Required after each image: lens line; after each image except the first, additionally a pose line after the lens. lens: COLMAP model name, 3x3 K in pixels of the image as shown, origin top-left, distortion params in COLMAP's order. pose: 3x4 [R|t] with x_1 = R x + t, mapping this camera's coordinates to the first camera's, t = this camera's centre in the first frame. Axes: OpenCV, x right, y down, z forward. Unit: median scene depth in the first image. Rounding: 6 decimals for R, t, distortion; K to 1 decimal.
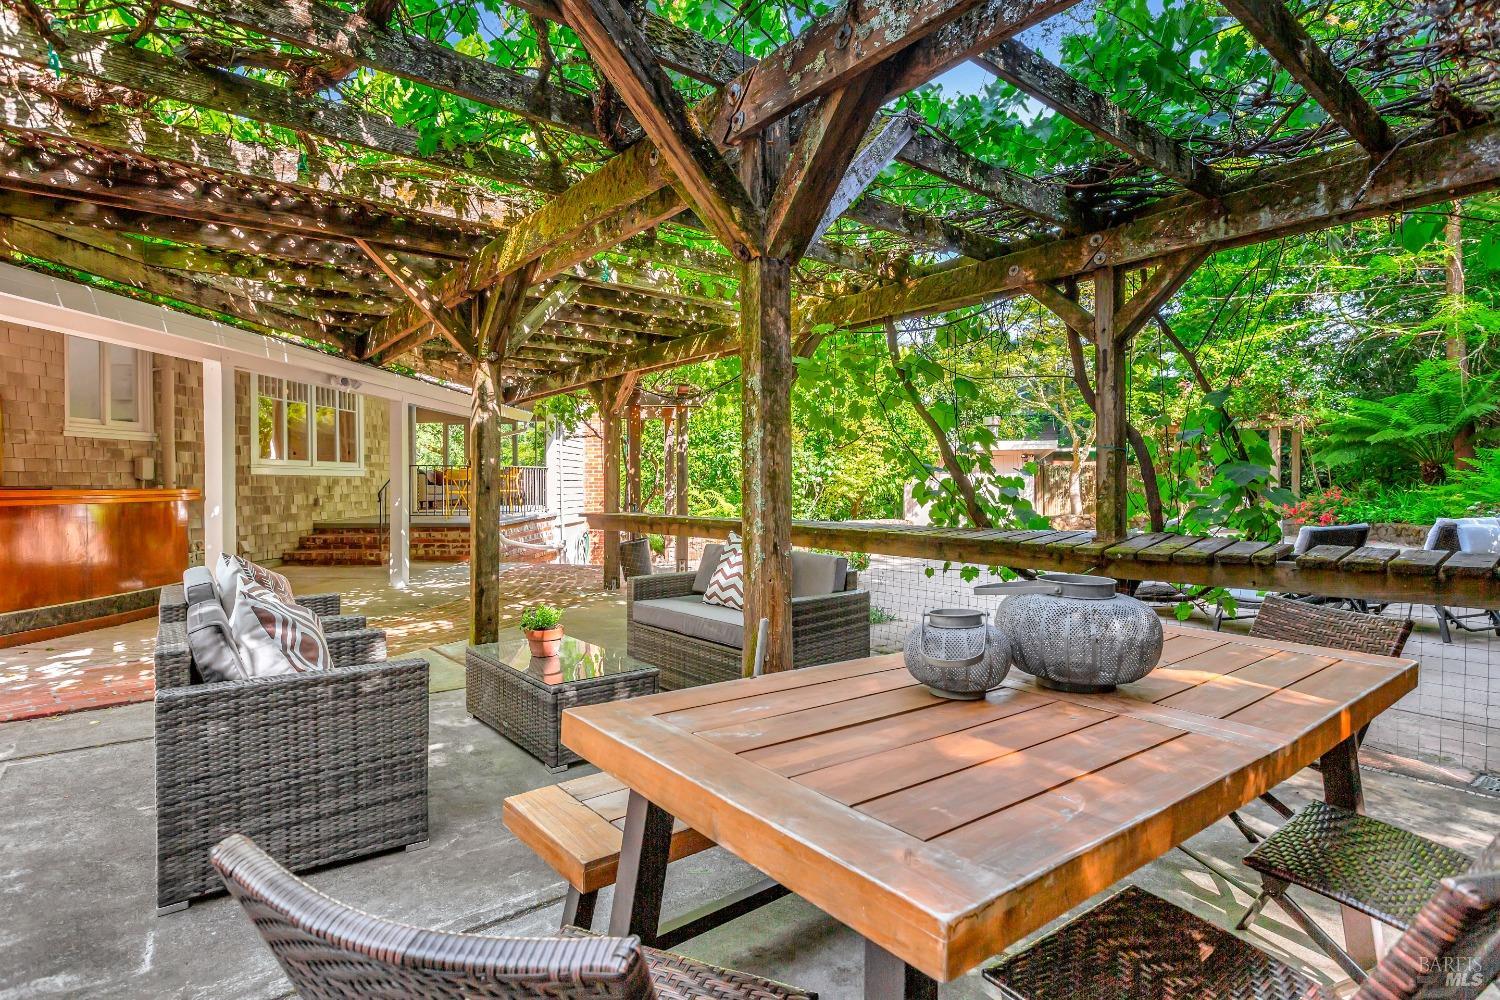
lens RADIAL K [[771.6, 0, 750.5], [0, 771.6, 497.4], [0, 0, 1]] dist [-0.000558, 0.001393]
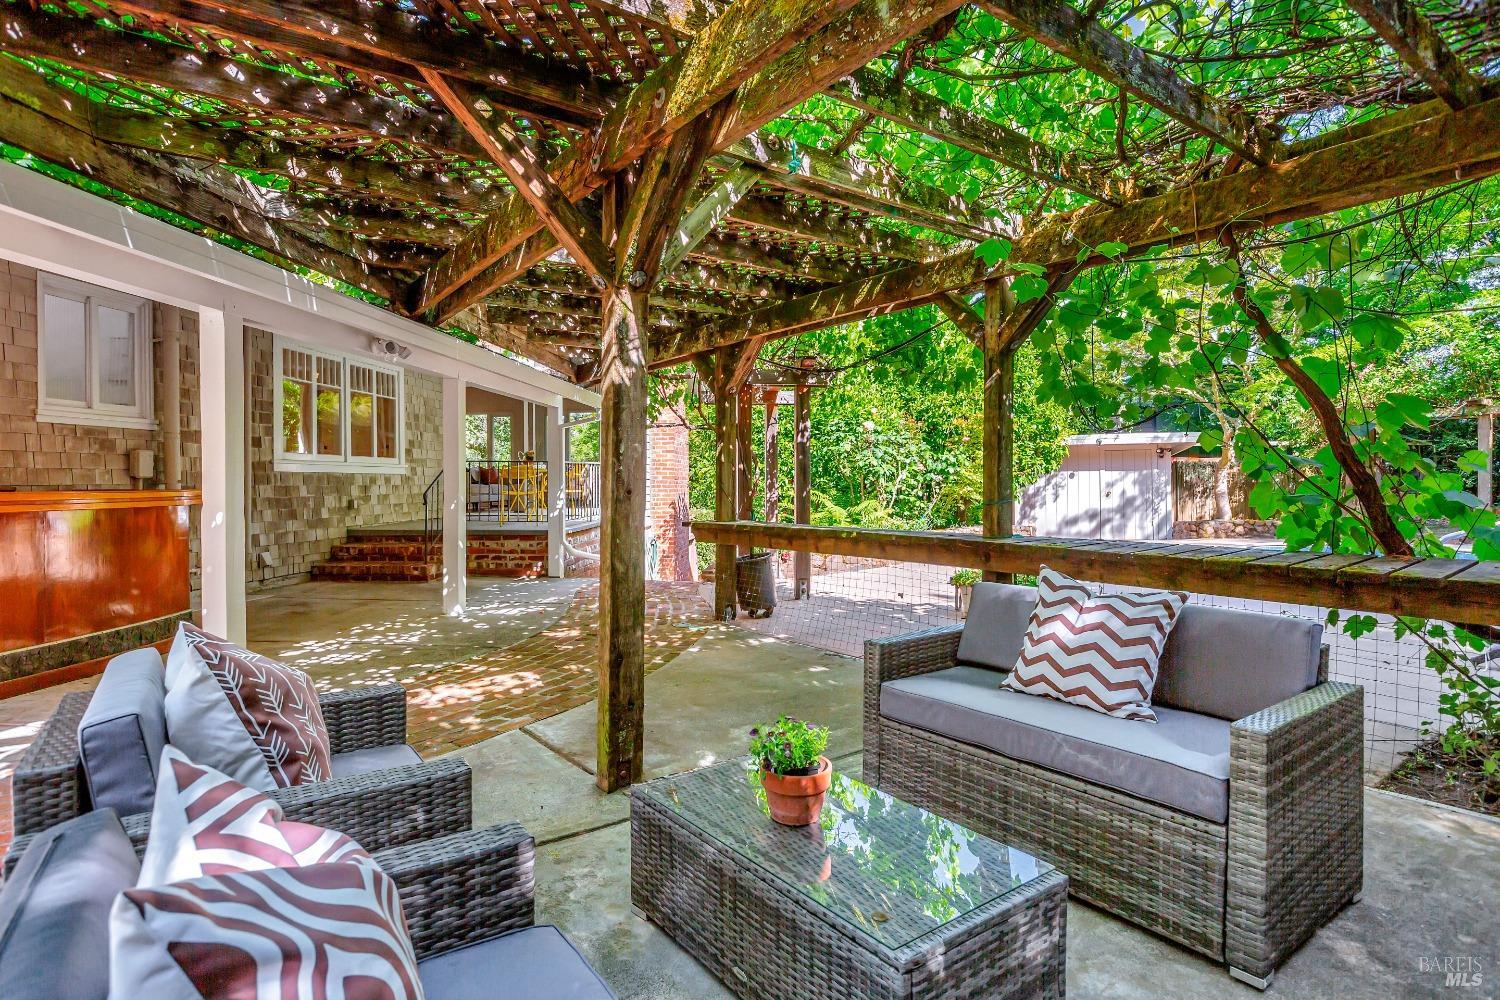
lens RADIAL K [[798.0, 0, 750.0], [0, 798.0, 498.0], [0, 0, 1]] dist [0.000168, -0.000183]
pose [[0.998994, 0.001597, -0.044824, -0.141690], [-0.001516, 0.999997, 0.001829, -0.005437], [0.044827, -0.001759, 0.998993, 0.240260]]
